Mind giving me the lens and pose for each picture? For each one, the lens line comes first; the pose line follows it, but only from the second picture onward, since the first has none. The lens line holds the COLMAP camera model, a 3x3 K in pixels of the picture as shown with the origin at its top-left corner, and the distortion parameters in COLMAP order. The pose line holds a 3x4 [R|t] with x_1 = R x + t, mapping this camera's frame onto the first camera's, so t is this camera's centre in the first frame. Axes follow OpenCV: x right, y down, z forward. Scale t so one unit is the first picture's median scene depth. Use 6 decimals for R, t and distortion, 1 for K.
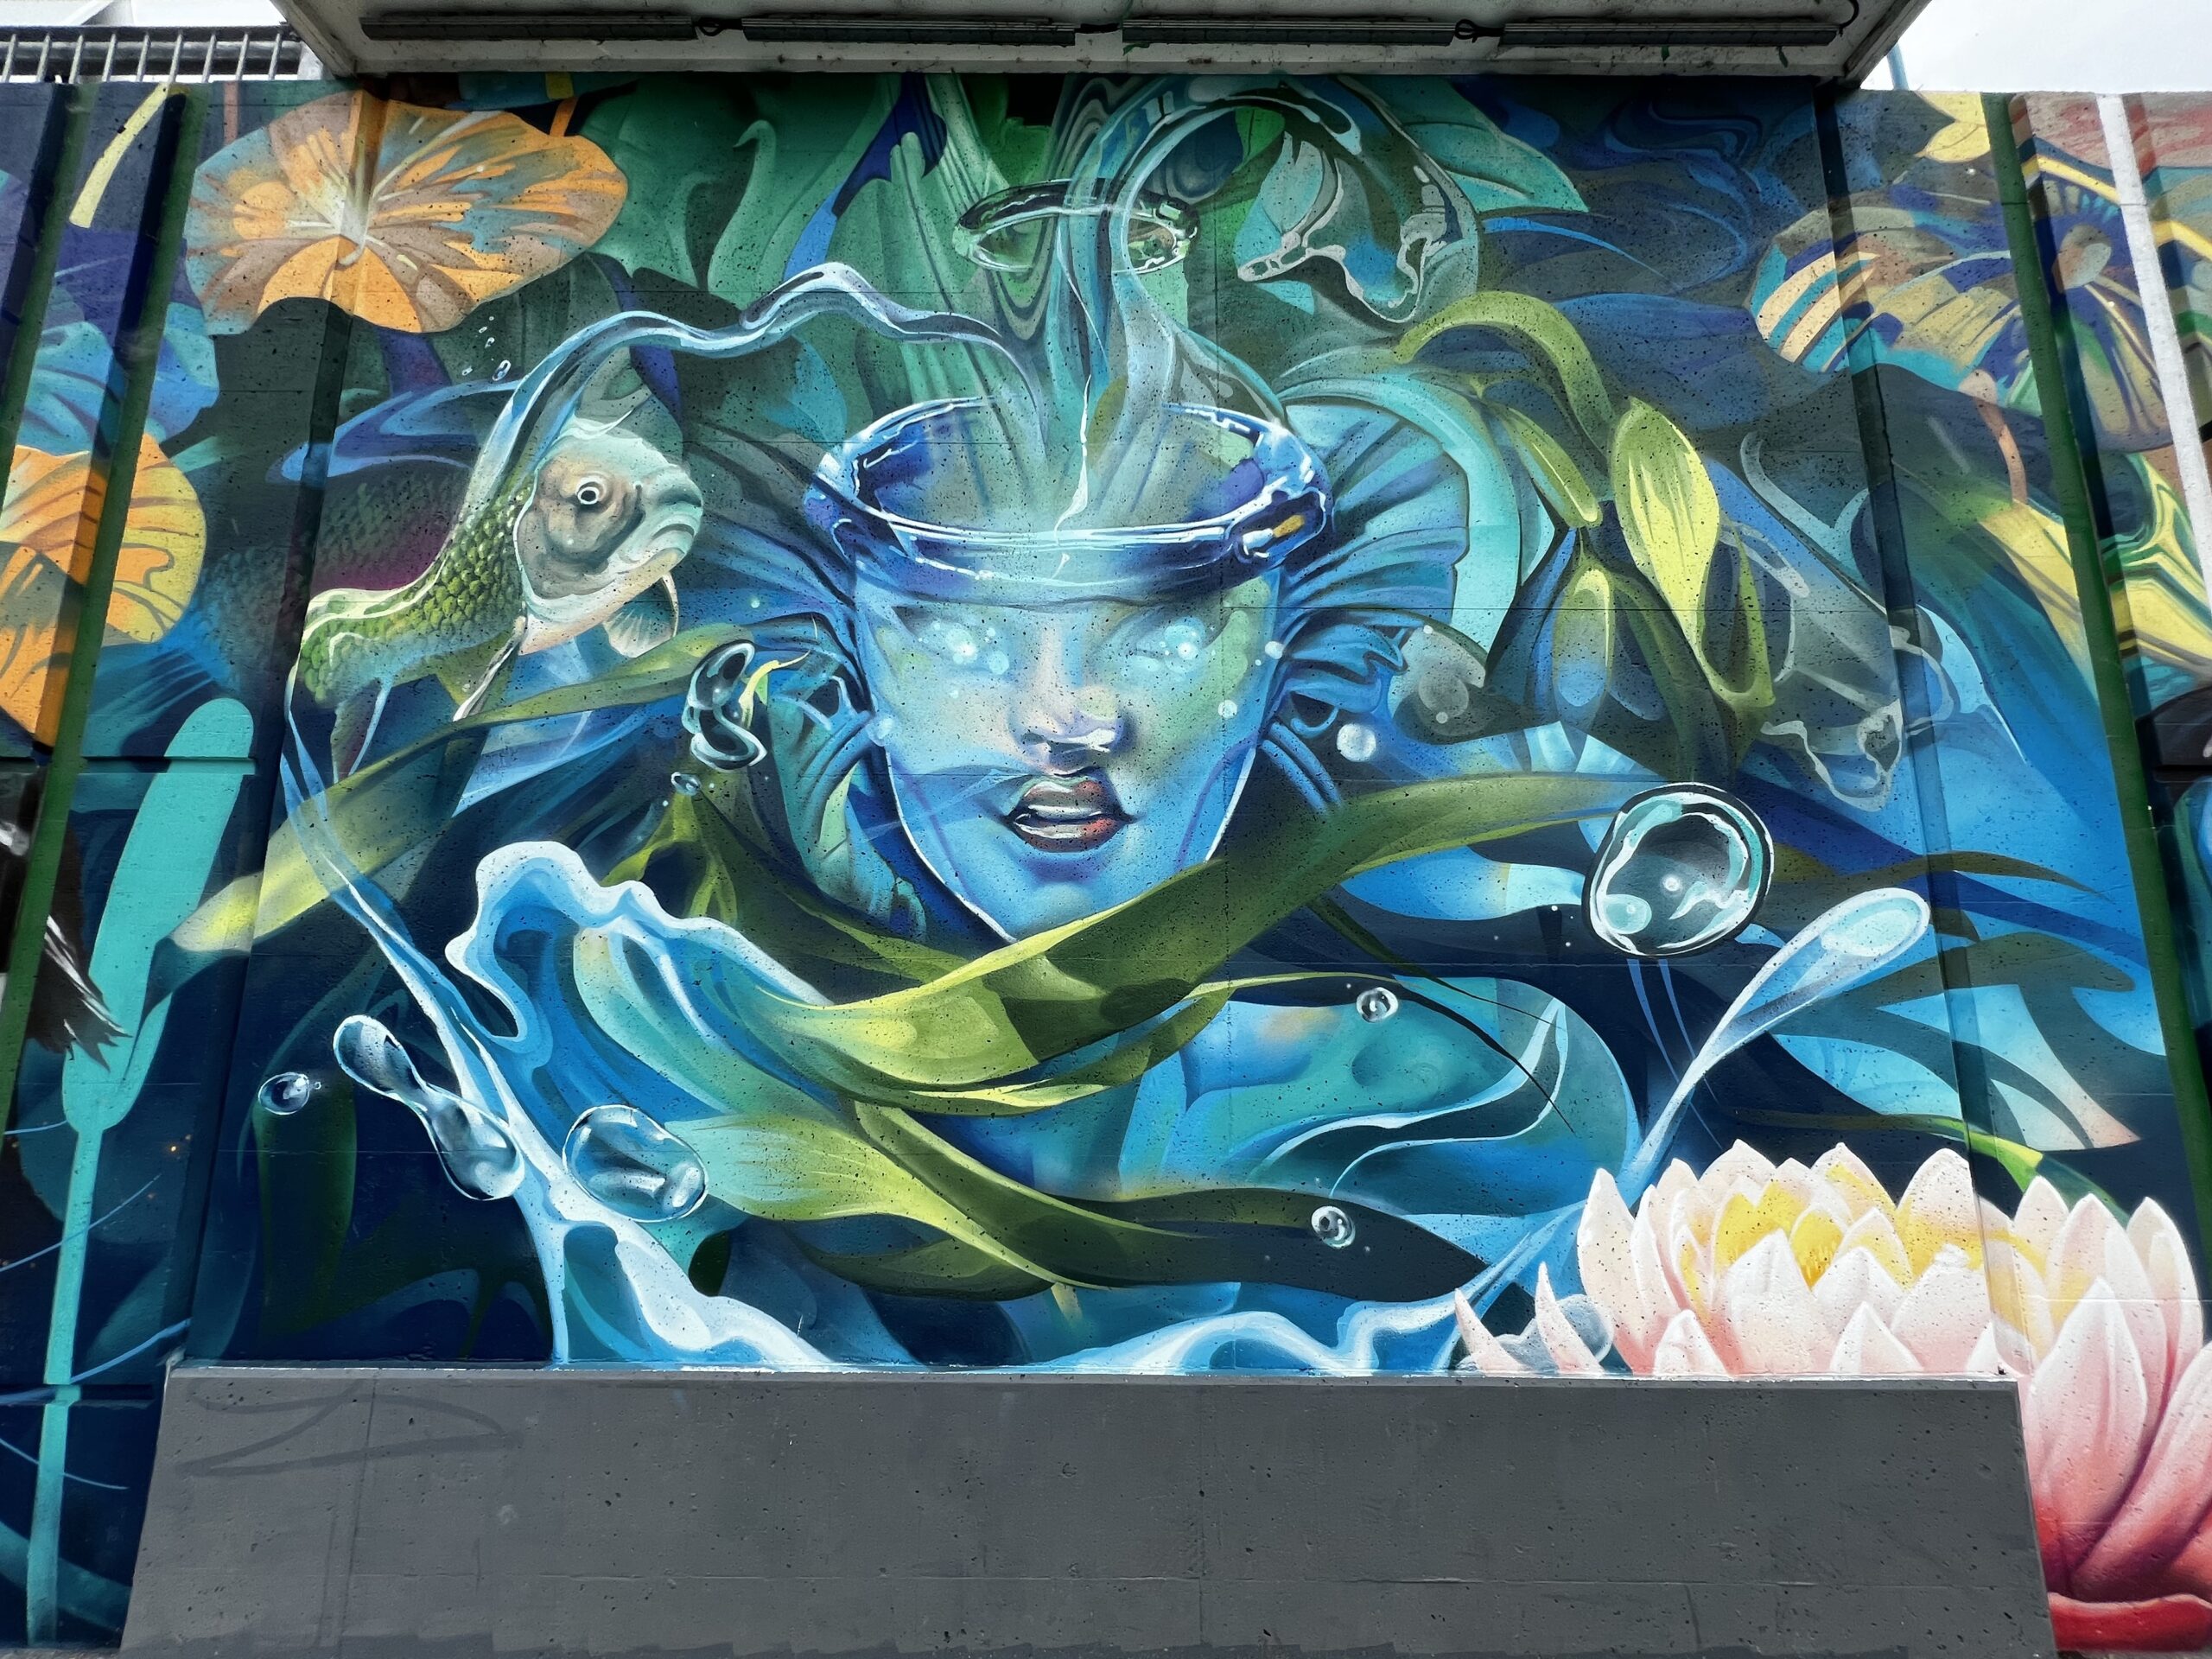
lens RADIAL K [[888.6, 0, 1106.4], [0, 888.6, 828.3], [0, 0, 1]] dist [0.000972, 0.000419]
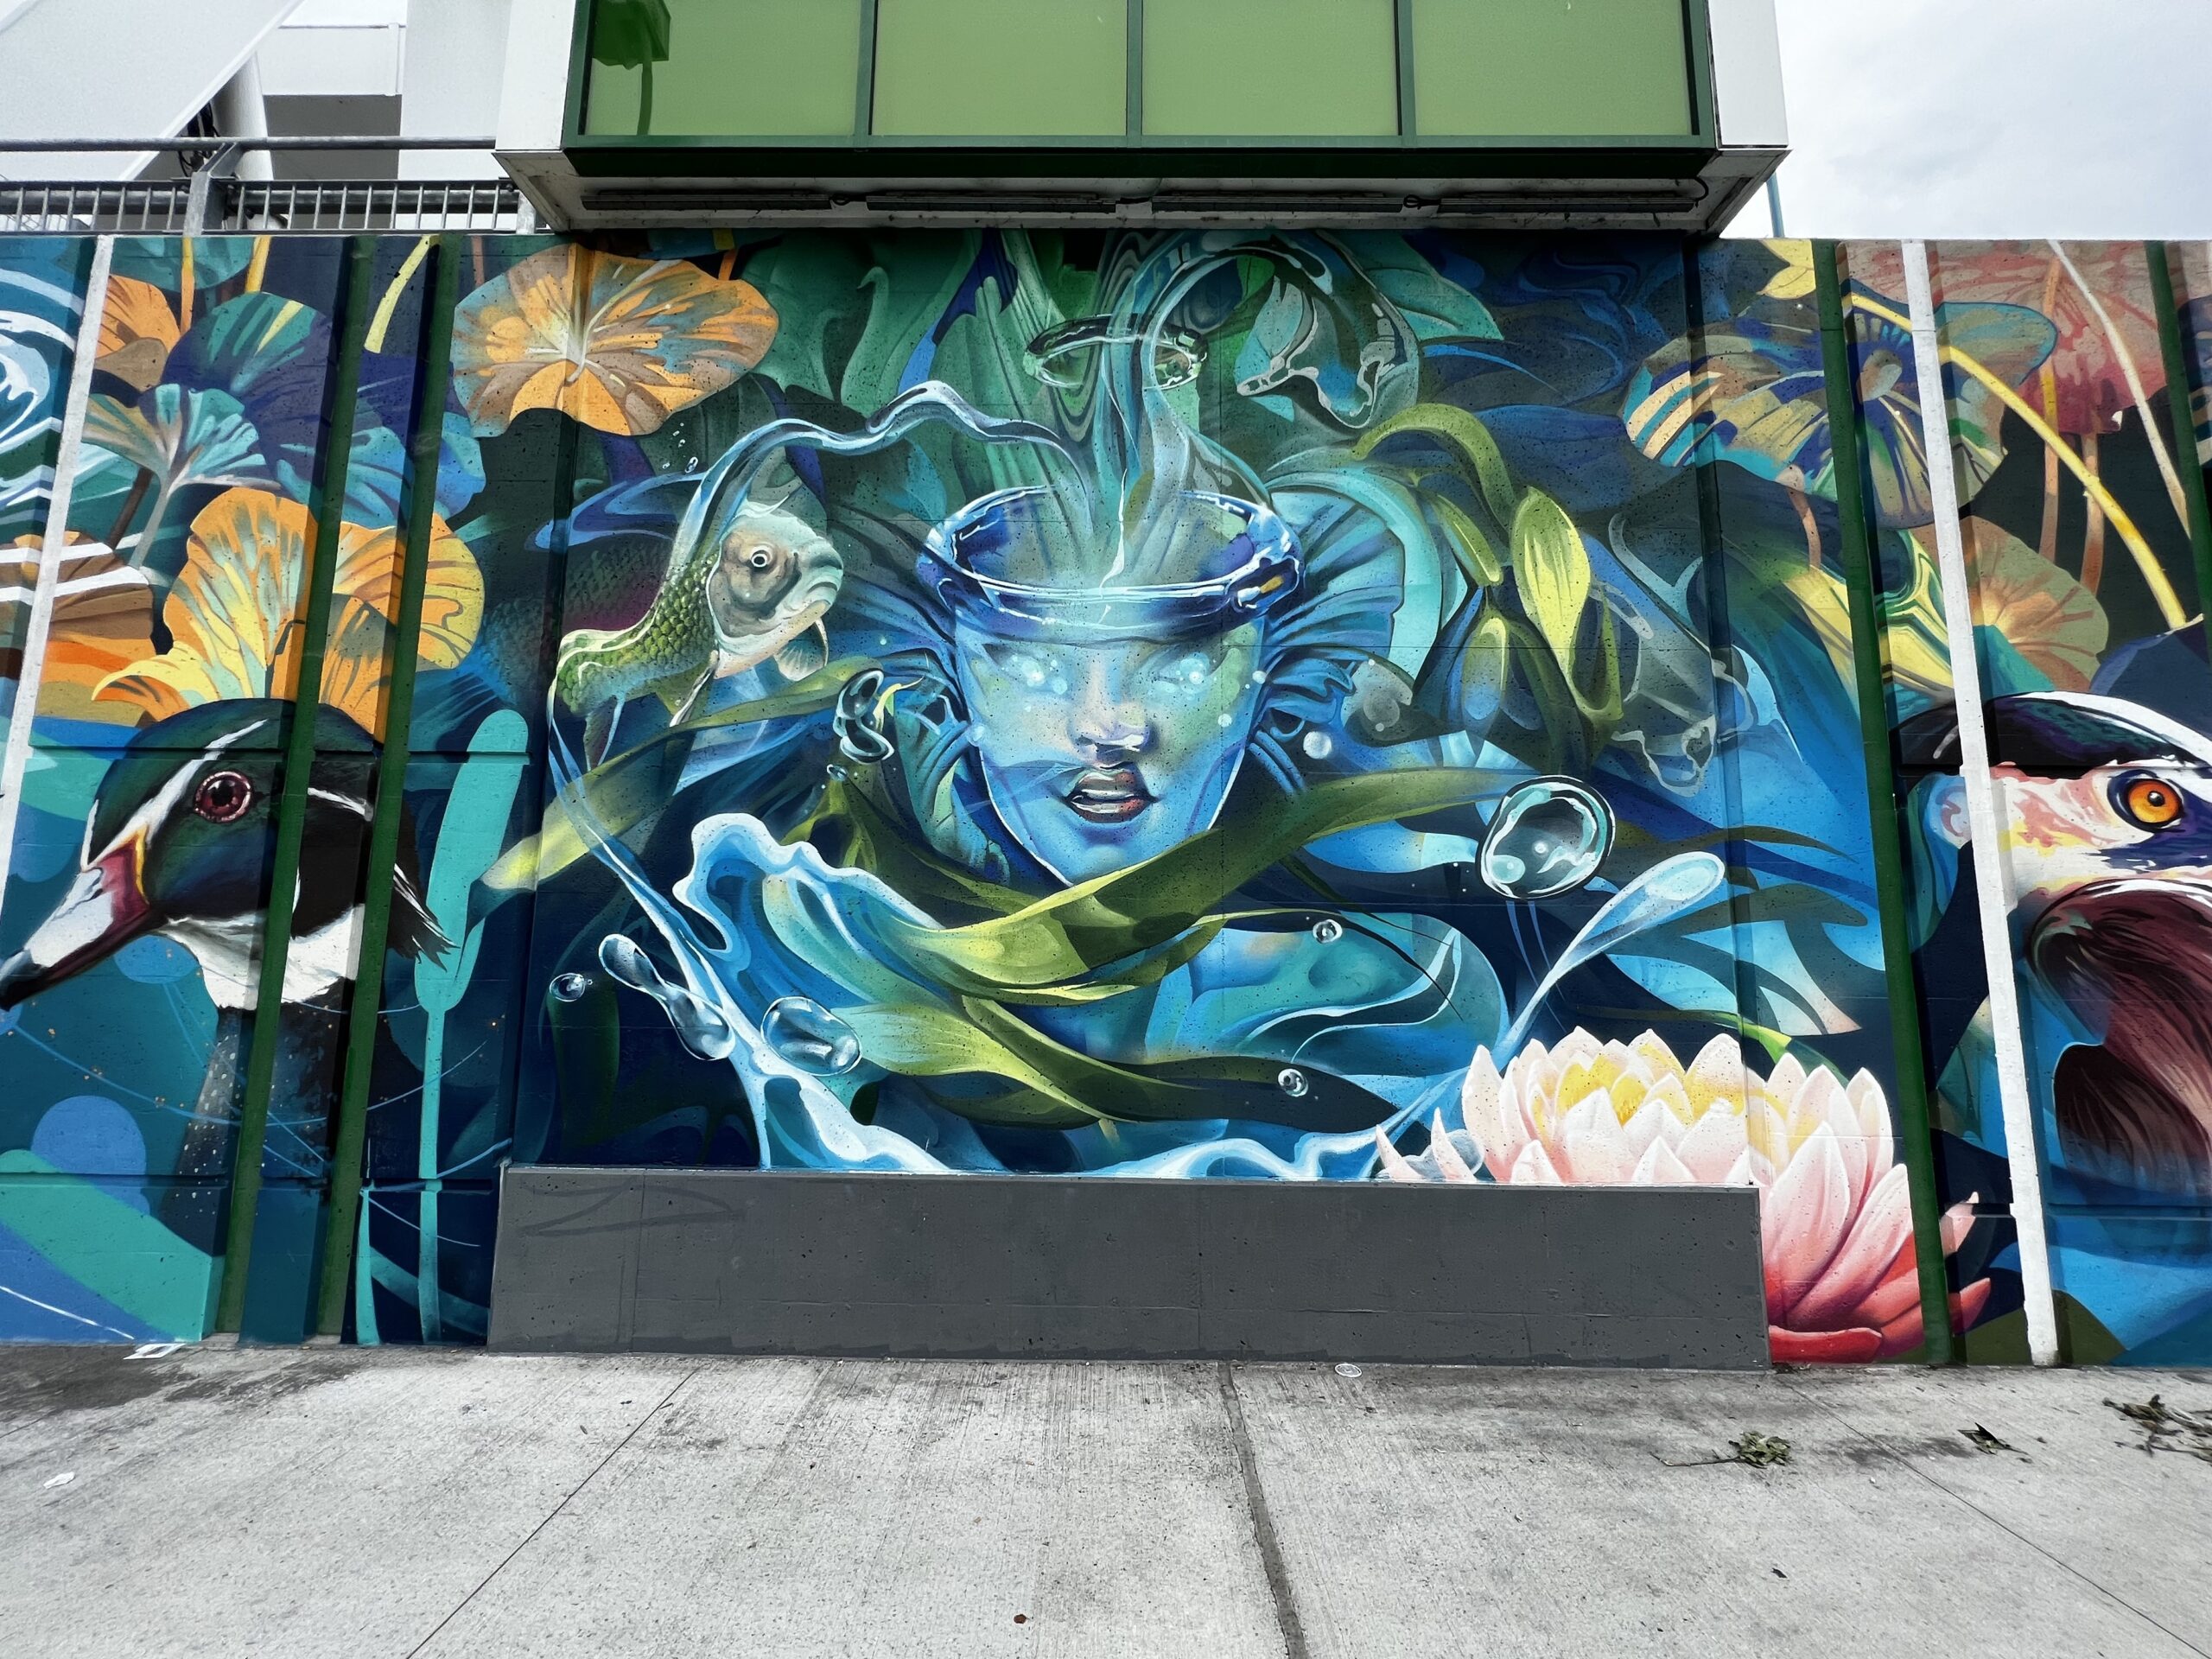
lens RADIAL K [[888.6, 0, 1106.1], [0, 888.6, 826.9], [0, 0, 1]] dist [0.000972, 0.000419]
pose [[0.999858, 0.005359, -0.015957, -0.025740], [-0.004735, 0.999232, 0.038901, -0.020842], [0.016154, -0.038820, 0.999116, -0.392869]]
